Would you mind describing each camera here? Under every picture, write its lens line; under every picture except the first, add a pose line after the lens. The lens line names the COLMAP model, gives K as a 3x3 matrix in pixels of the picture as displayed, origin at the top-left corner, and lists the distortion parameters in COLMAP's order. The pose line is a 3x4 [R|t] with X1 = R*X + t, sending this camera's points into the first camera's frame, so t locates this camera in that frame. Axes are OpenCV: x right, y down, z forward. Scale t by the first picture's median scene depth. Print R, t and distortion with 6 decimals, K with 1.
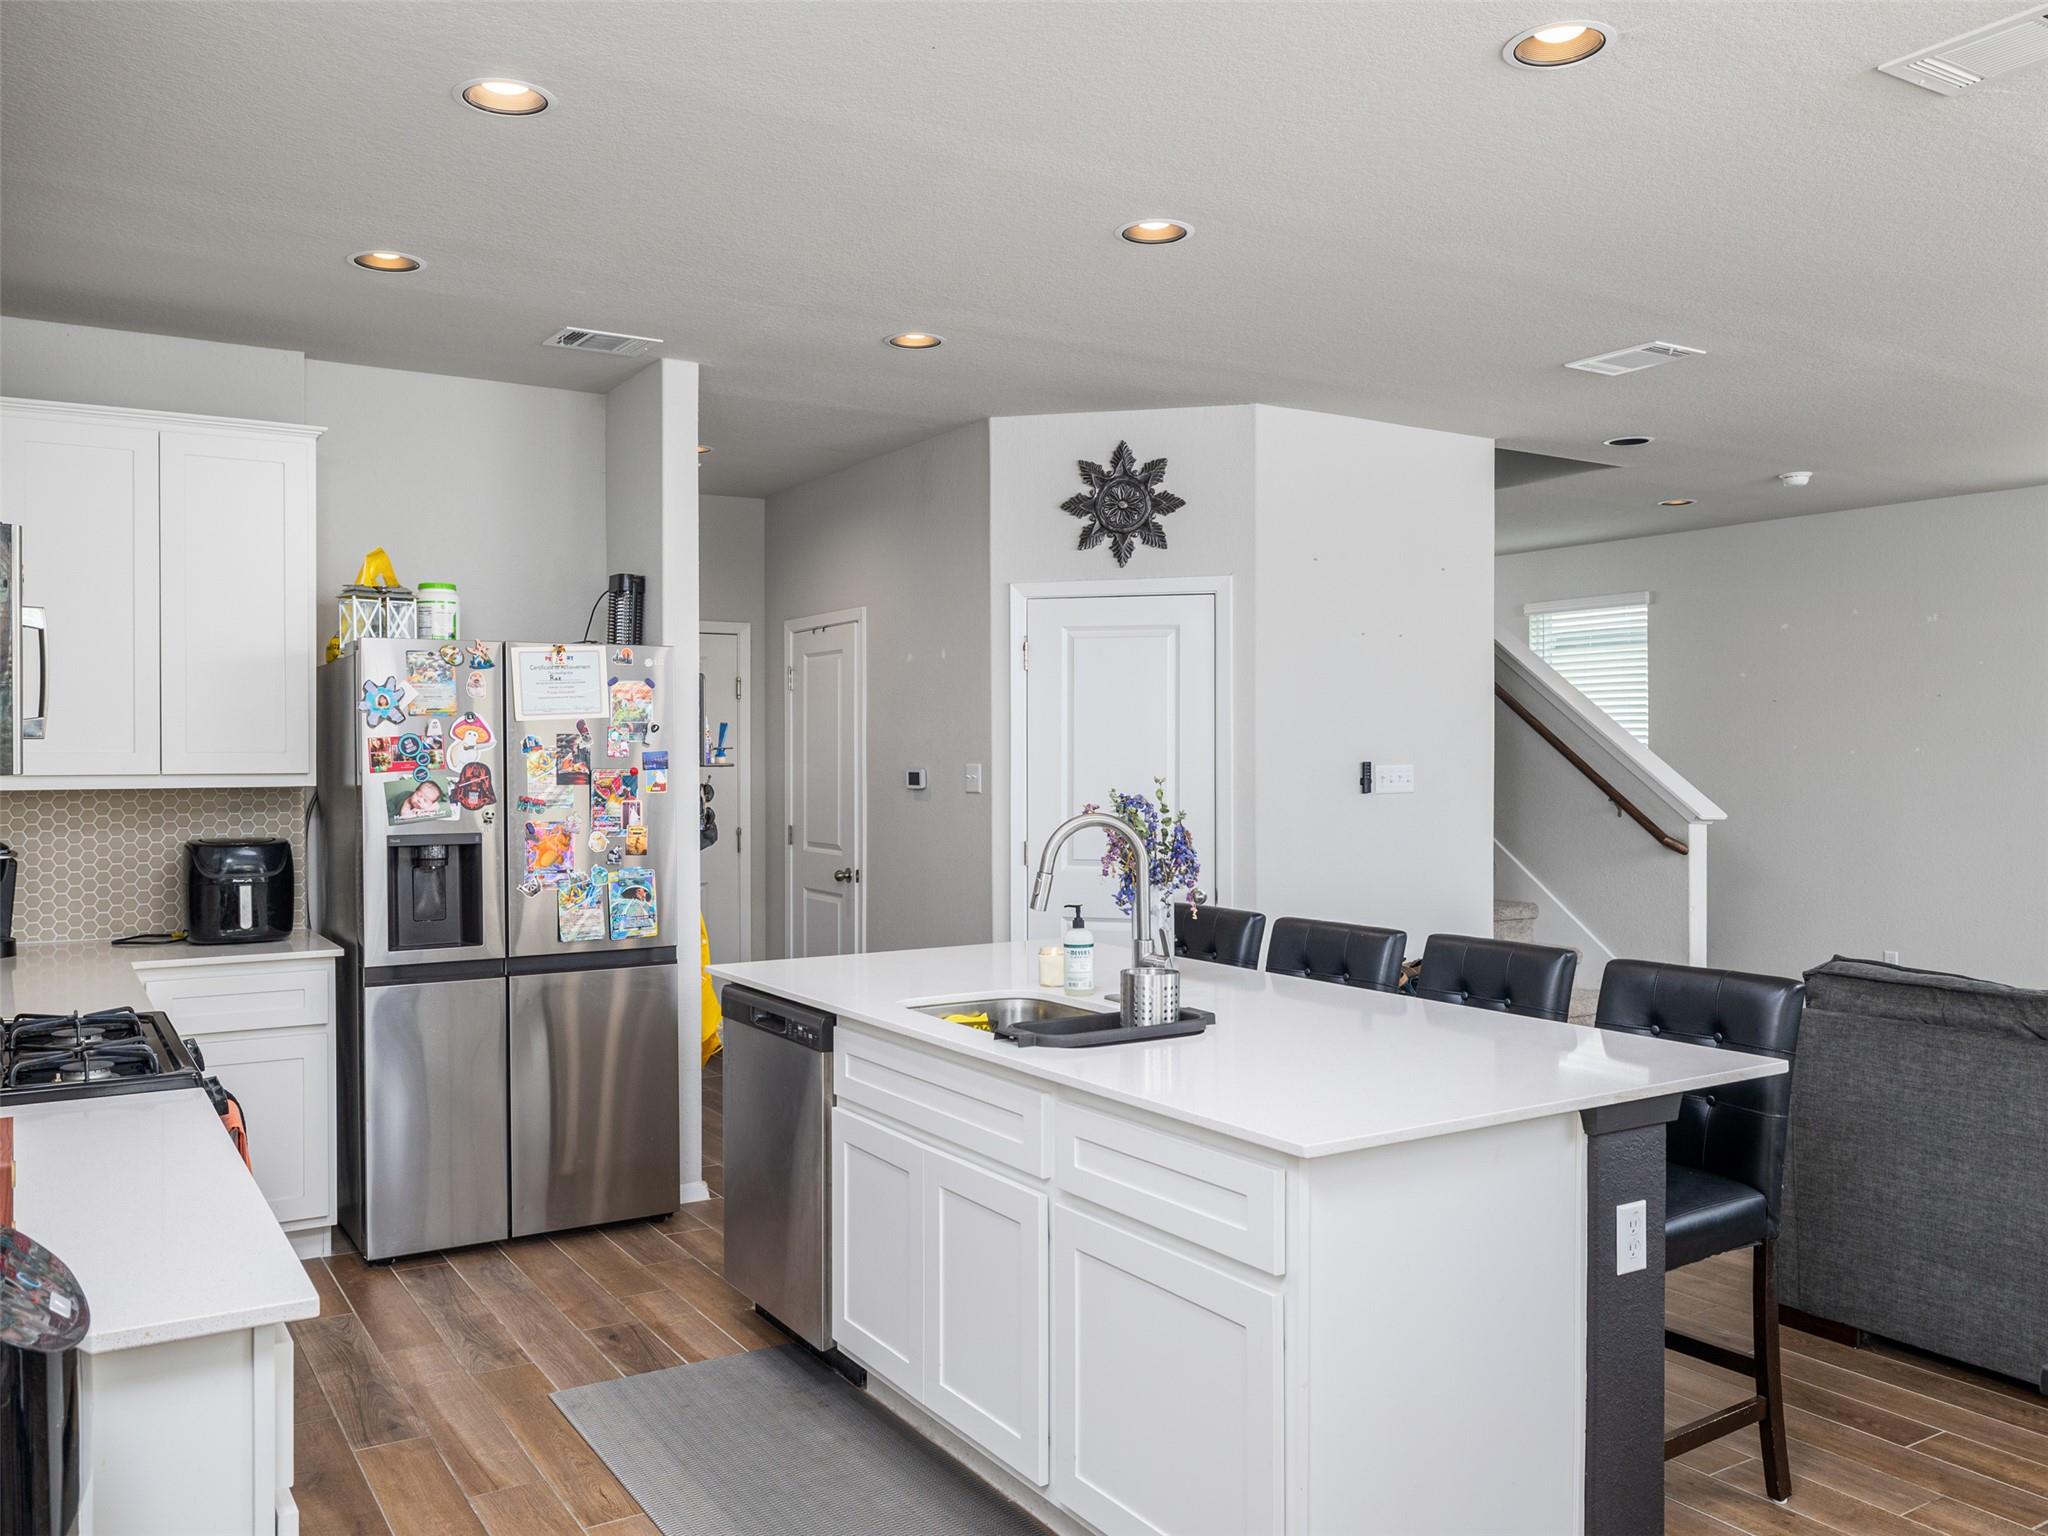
lens RADIAL K [[1616.0, 0, 1024.0], [0, 1616.0, 768.0], [0, 0, 1]] dist [-0.001934, 0.000165]
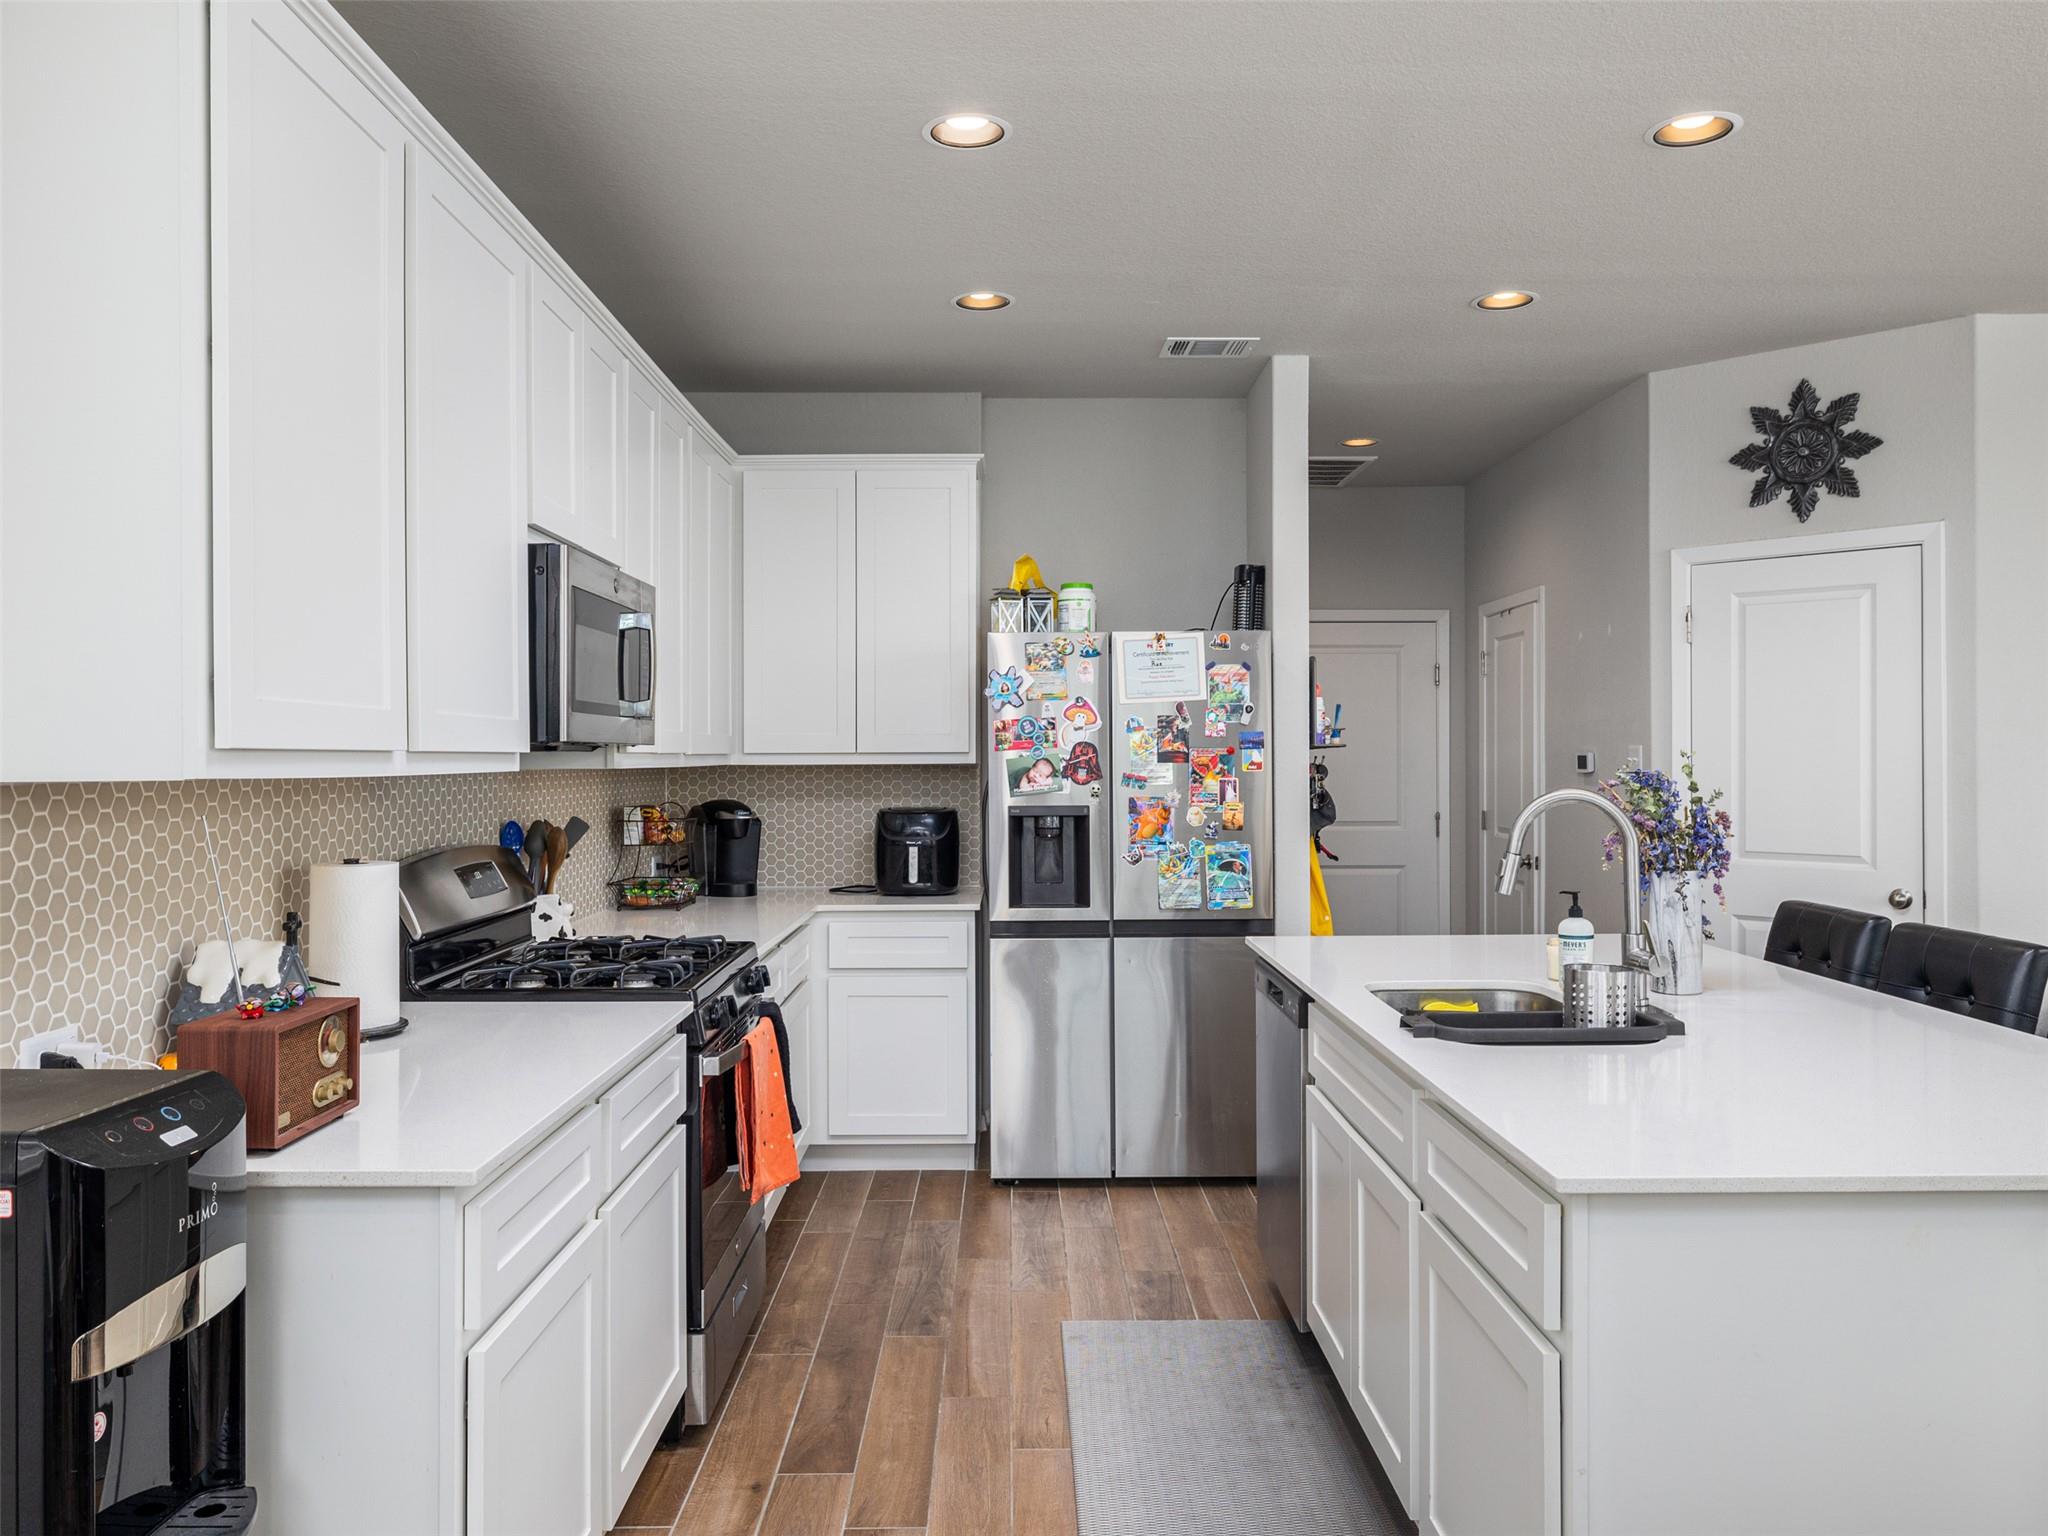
lens RADIAL K [[1516.2, 0, 1027.9], [0, 1516.2, 749.1], [0, 0, 1]] dist [0.001216, -0.000939]
pose [[0.853879, -0.002033, -0.520468, 0.162607], [-0.002814, 0.999960, -0.008522, 0.010161], [0.520464, 0.008741, 0.853839, 0.090040]]
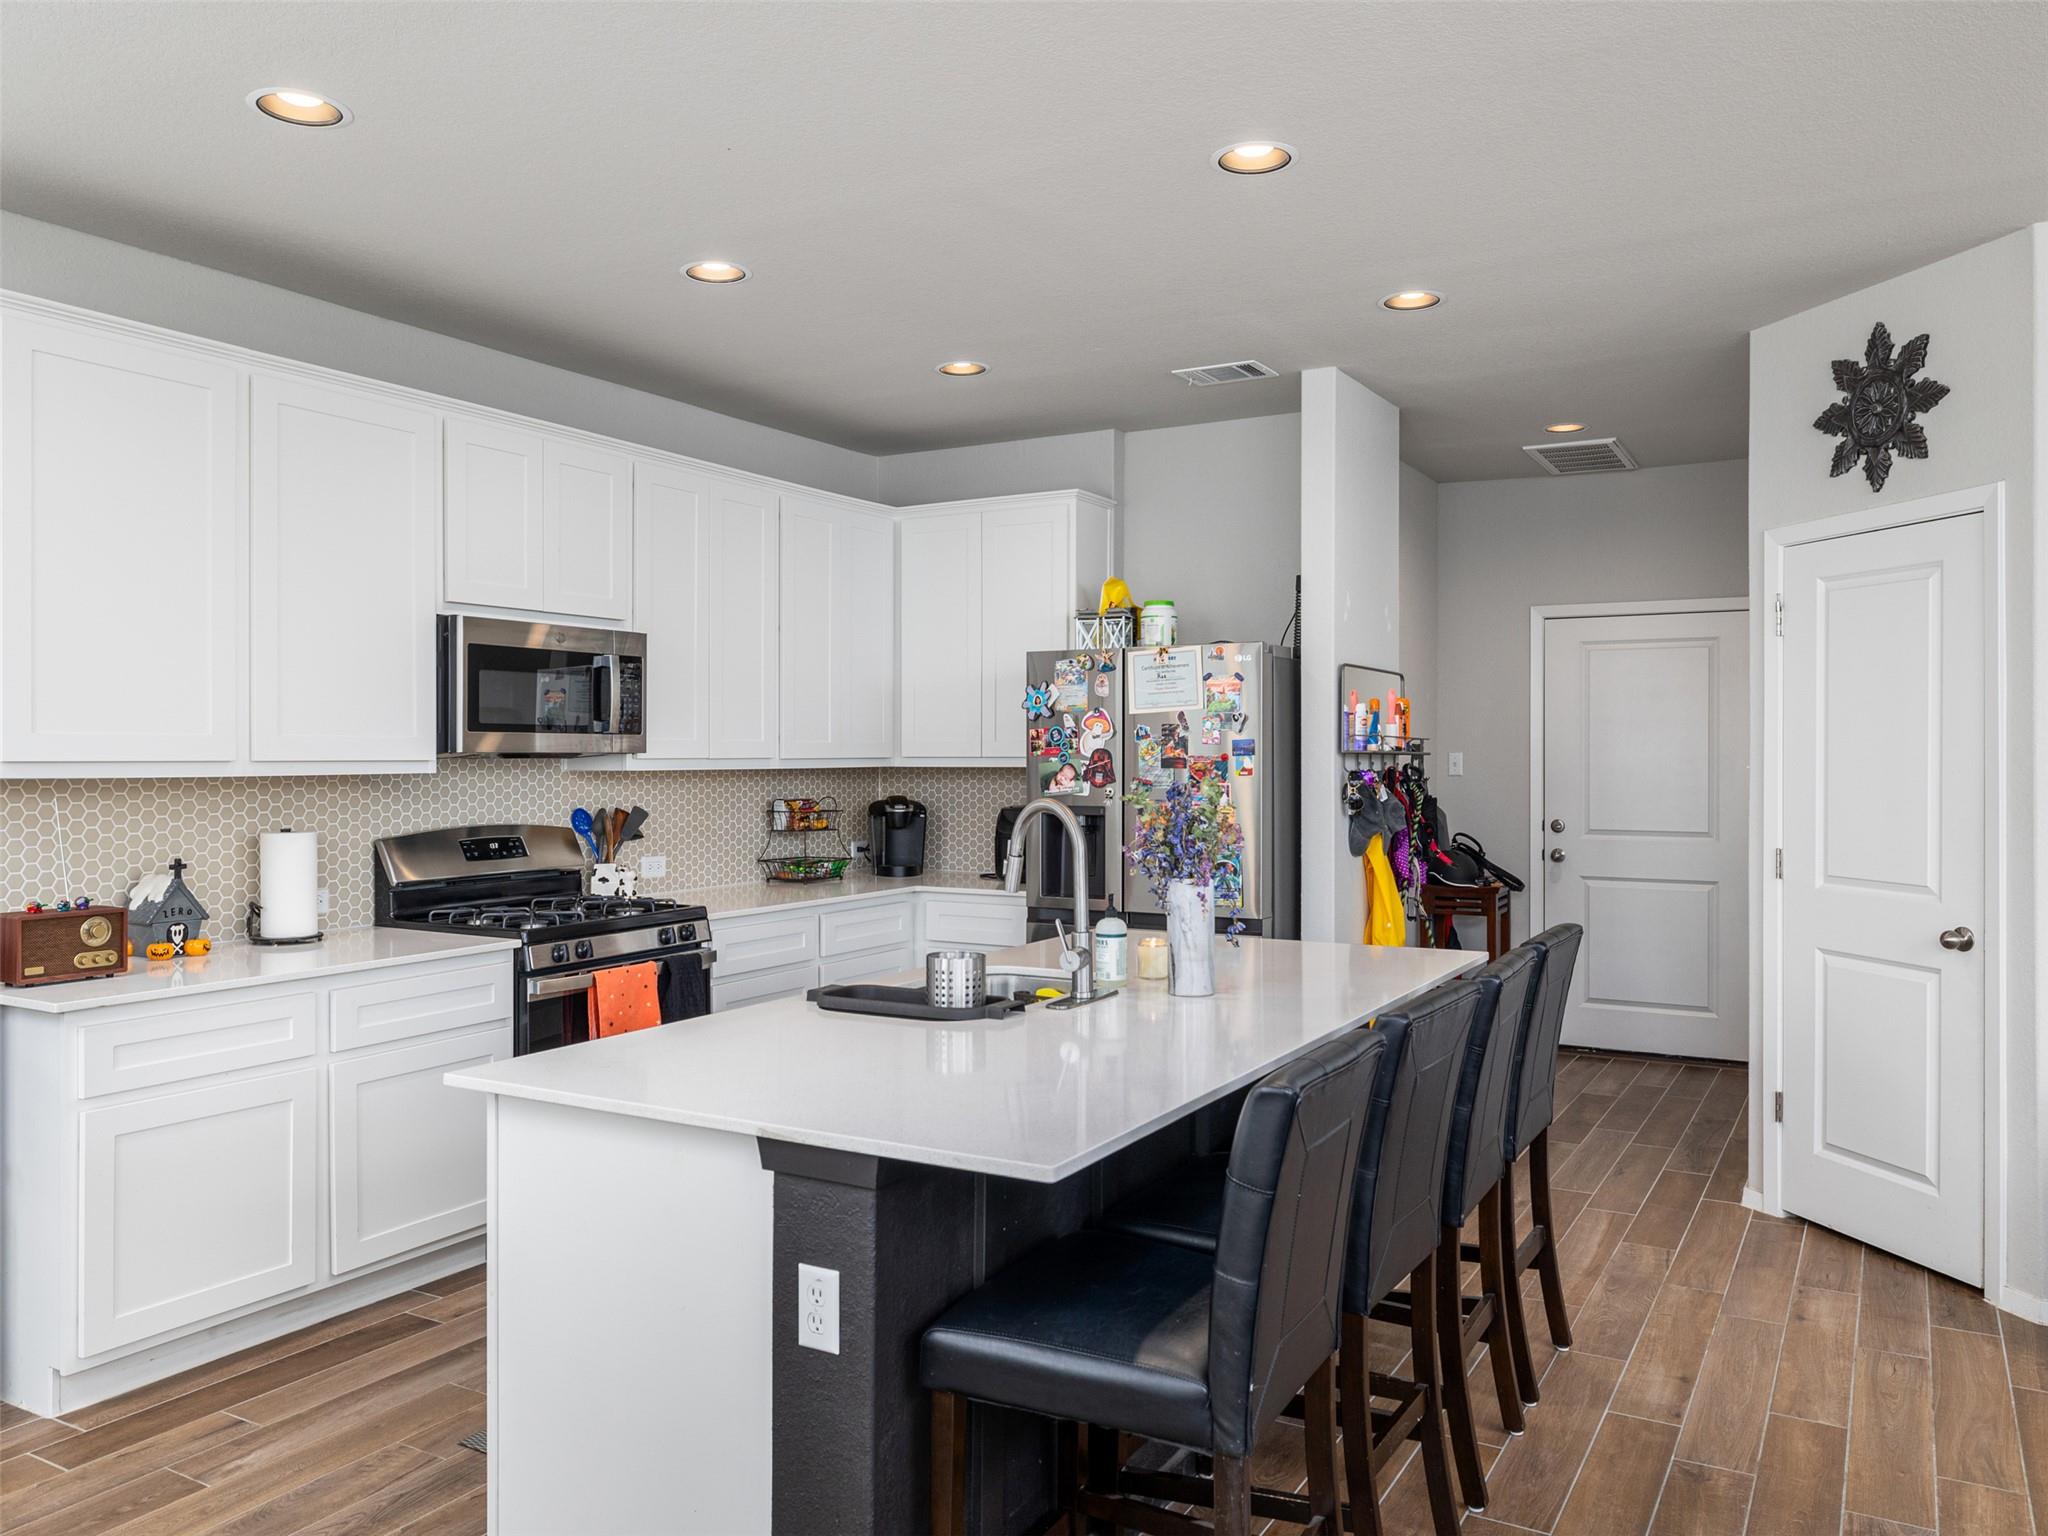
lens RADIAL K [[1516.2, 0, 1027.9], [0, 1516.2, 749.1], [0, 0, 1]] dist [0.001216, -0.000939]
pose [[0.469826, 0.001086, -0.882758, 0.622948], [-0.006808, 0.999974, -0.002393, 0.000056], [0.882733, 0.007134, 0.469822, 0.400268]]
